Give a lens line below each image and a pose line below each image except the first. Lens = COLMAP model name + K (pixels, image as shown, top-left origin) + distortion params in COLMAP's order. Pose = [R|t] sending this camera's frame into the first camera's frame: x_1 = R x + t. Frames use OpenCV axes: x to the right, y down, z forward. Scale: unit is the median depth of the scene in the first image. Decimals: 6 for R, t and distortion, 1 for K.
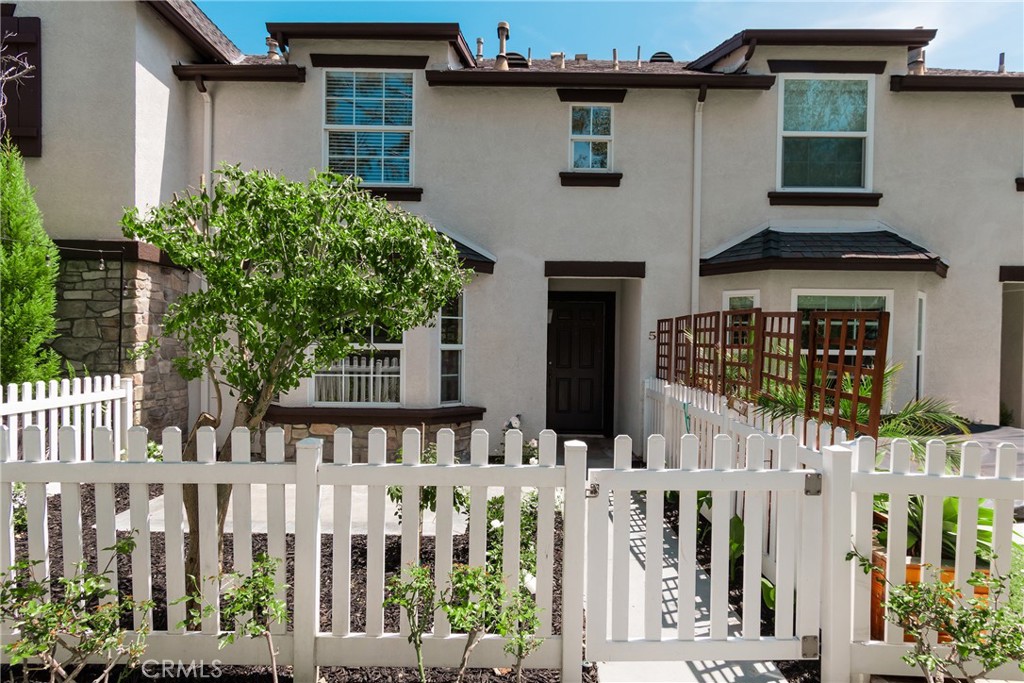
lens RADIAL K [[588.5, 0, 517.8], [0, 588.5, 351.9], [0, 0, 1]] dist [0.002547, -0.003790]
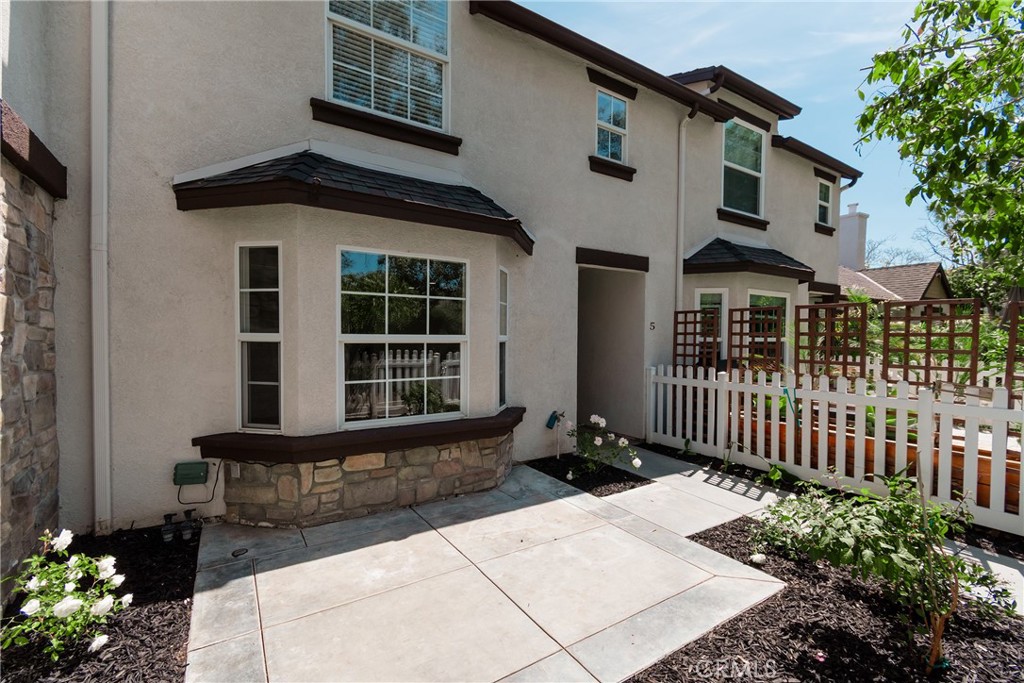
lens RADIAL K [[455.2, 0, 516.7], [0, 455.2, 349.1], [0, 0, 1]] dist [0.002156, -0.001488]
pose [[0.835069, -0.023013, 0.549663, -0.444487], [0.015665, 0.999714, 0.018056, -0.004601], [-0.549922, -0.006467, 0.835191, 0.443155]]
